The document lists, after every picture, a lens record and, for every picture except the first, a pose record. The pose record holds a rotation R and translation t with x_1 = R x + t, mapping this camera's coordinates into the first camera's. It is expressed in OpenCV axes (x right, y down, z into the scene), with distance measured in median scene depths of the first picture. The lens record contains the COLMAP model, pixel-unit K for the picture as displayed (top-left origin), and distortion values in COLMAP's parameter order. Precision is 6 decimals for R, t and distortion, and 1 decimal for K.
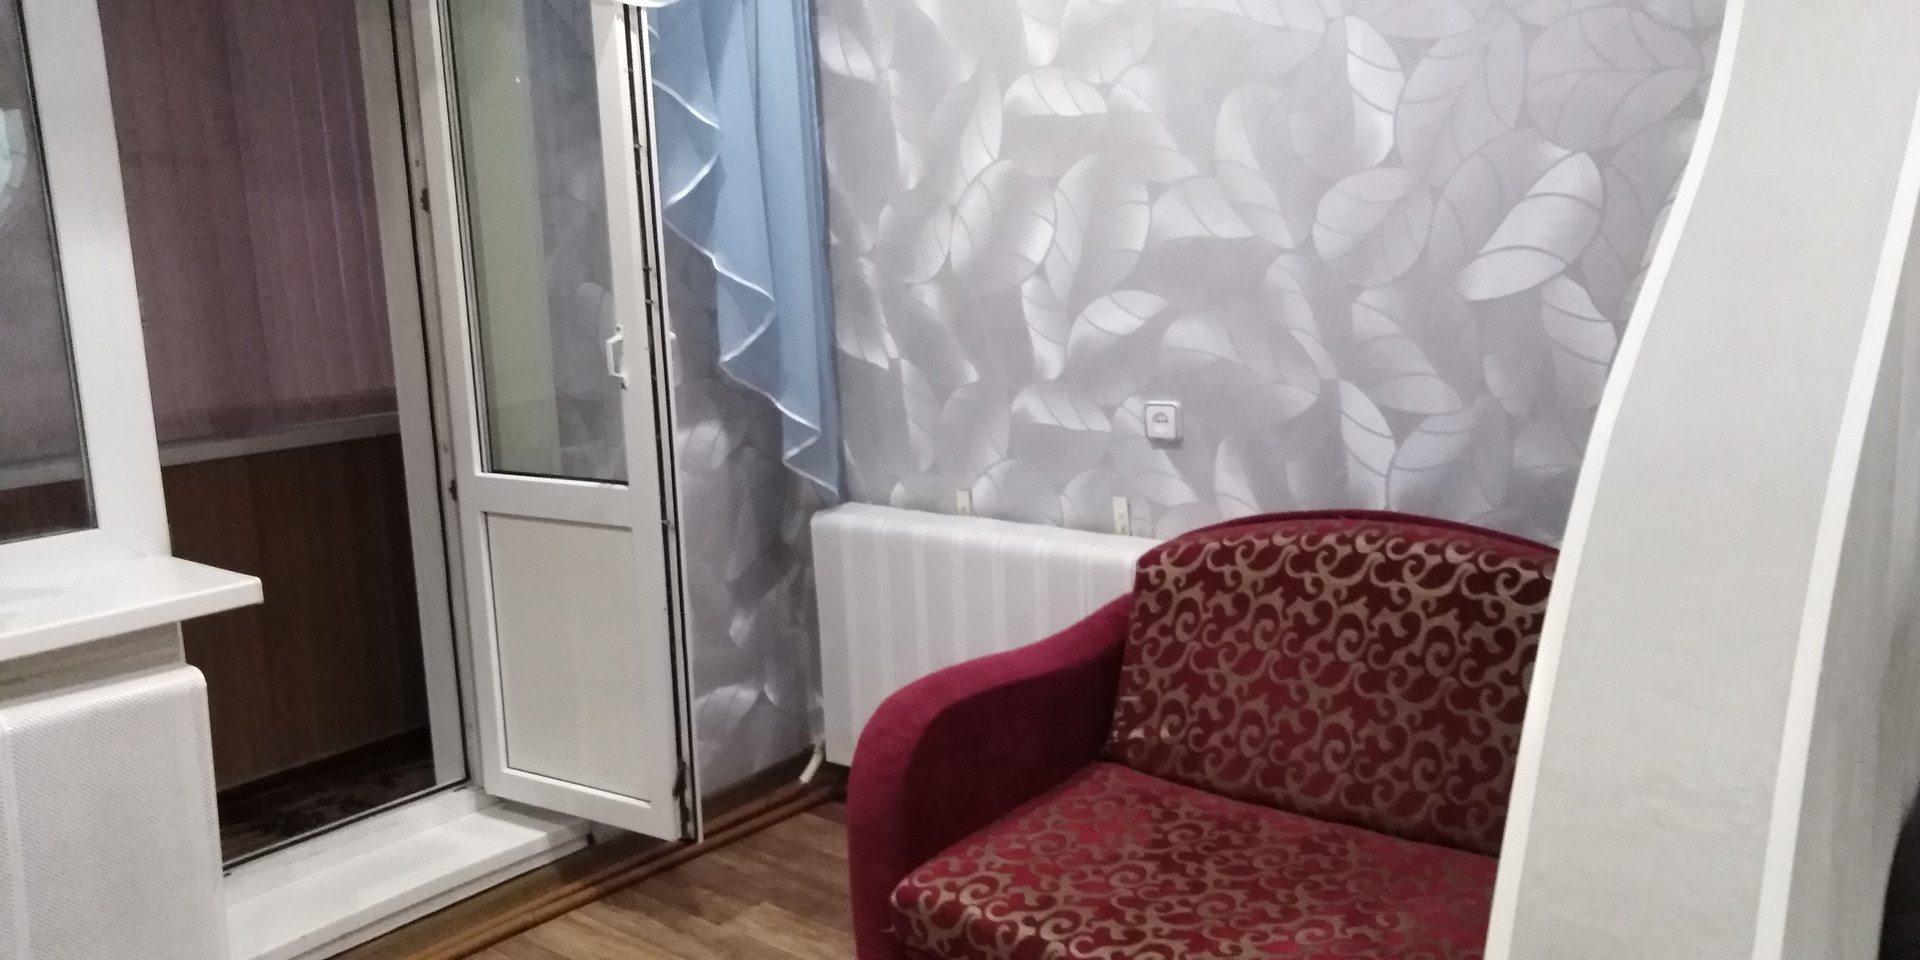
lens RADIAL K [[1429.0, 0, 979.8], [0, 1429.0, 480.6], [0, 0, 1]] dist [0.035078, -0.037212]
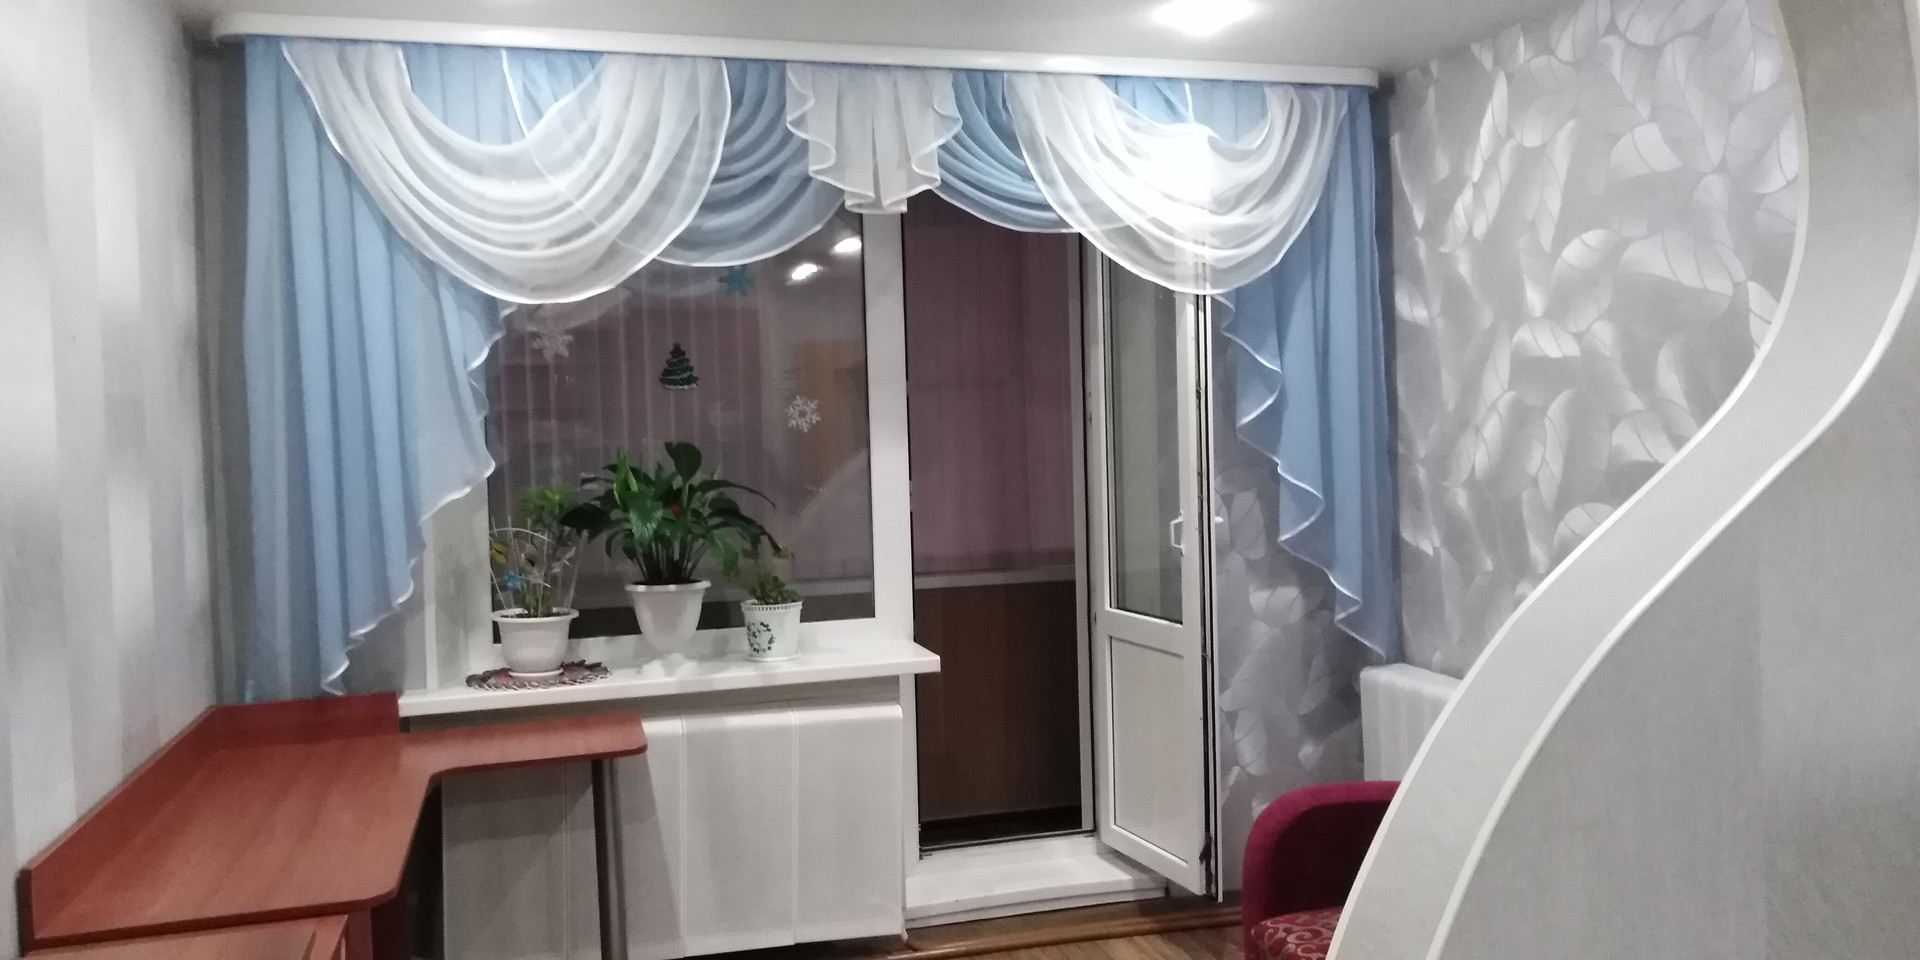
lens RADIAL K [[1429.0, 0, 965.8], [0, 1429.0, 480.3], [0, 0, 1]] dist [0.035078, -0.037212]
pose [[0.811498, 0.037809, -0.583130, 0.413929], [-0.104074, 0.991302, -0.080559, -0.002638], [0.575012, 0.126062, 0.808375, -0.283454]]
